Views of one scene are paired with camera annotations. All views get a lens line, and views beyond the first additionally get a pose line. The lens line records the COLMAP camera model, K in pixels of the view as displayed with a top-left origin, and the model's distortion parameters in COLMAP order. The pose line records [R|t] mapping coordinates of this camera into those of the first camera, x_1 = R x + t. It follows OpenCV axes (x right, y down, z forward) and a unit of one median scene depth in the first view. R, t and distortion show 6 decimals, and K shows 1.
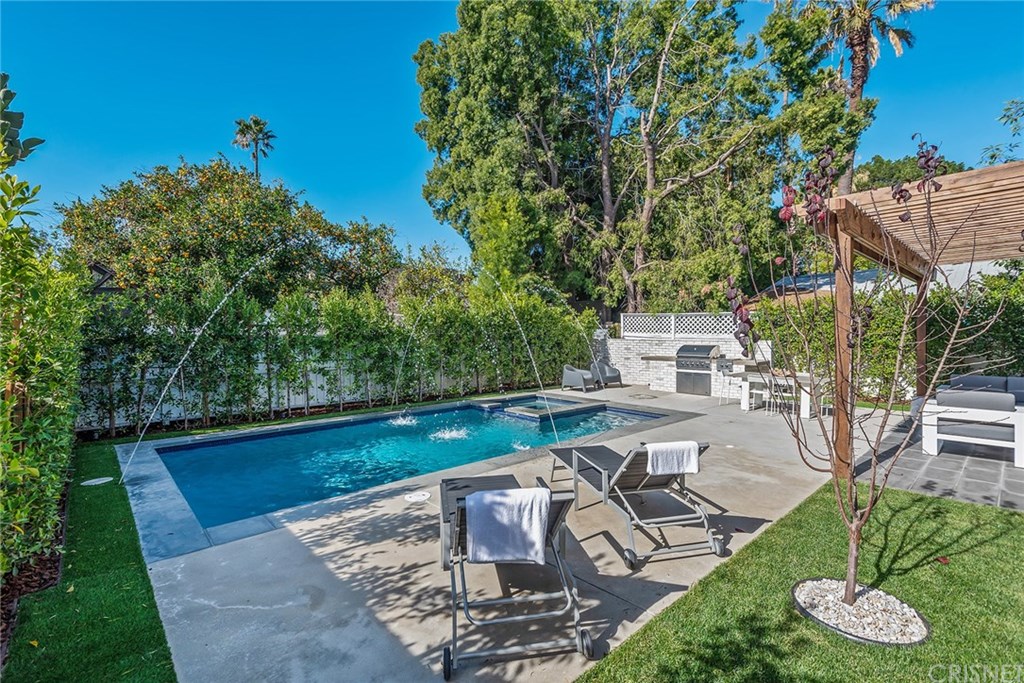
lens RADIAL K [[471.7, 0, 512.0], [0, 471.7, 341.5], [0, 0, 1]] dist [0.016483, 0.000536]
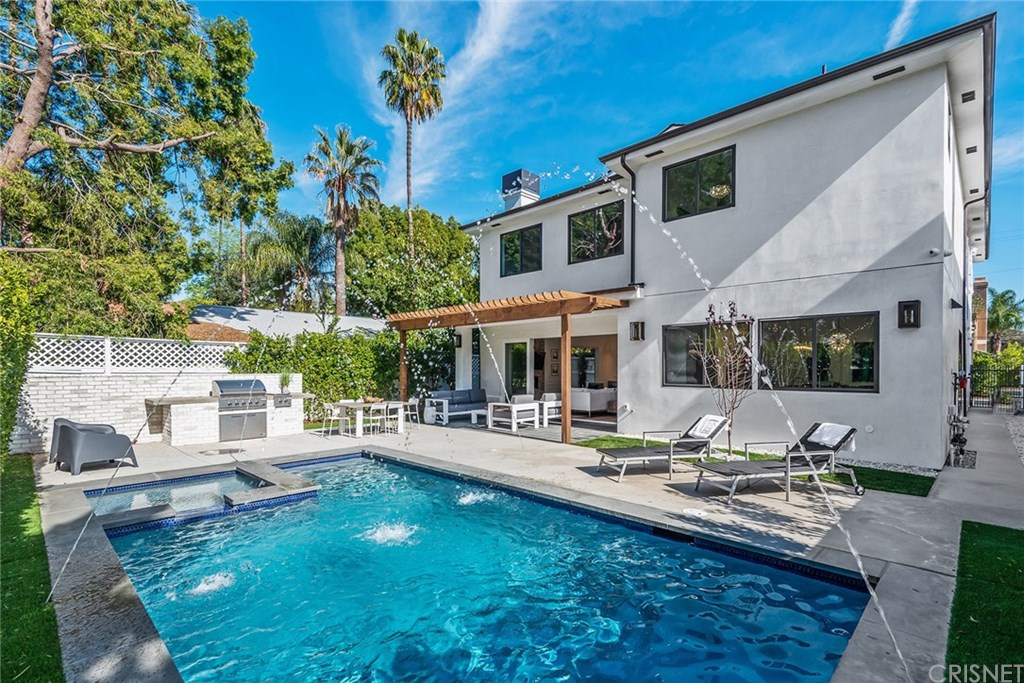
lens RADIAL K [[473.9, 0, 513.0], [0, 473.9, 342.0], [0, 0, 1]] dist [0.017686, -0.000655]
pose [[-0.067442, 0.052375, 0.996348, -0.594542], [0.016556, 0.998542, -0.051370, -0.011029], [-0.997586, 0.013031, -0.068211, 0.678055]]
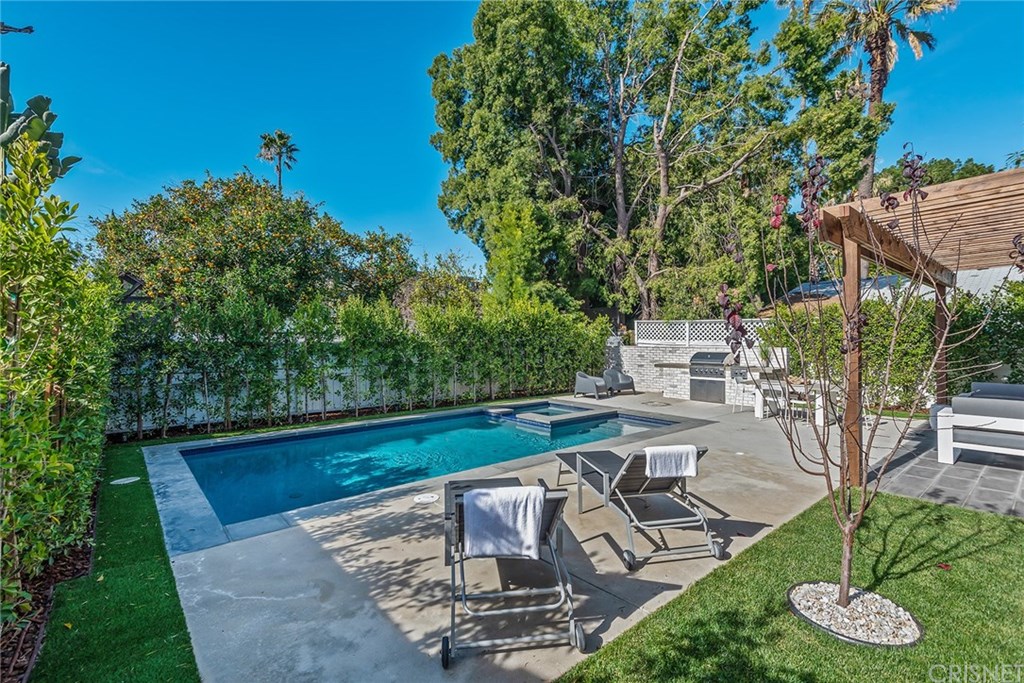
lens RADIAL K [[473.9, 0, 513.0], [0, 473.9, 342.0], [0, 0, 1]] dist [0.017686, -0.000655]
pose [[0.999302, -0.000154, -0.037359, 0.014884], [-0.000412, 0.999885, -0.015157, 0.001779], [0.037357, 0.015161, 0.999187, -0.016976]]
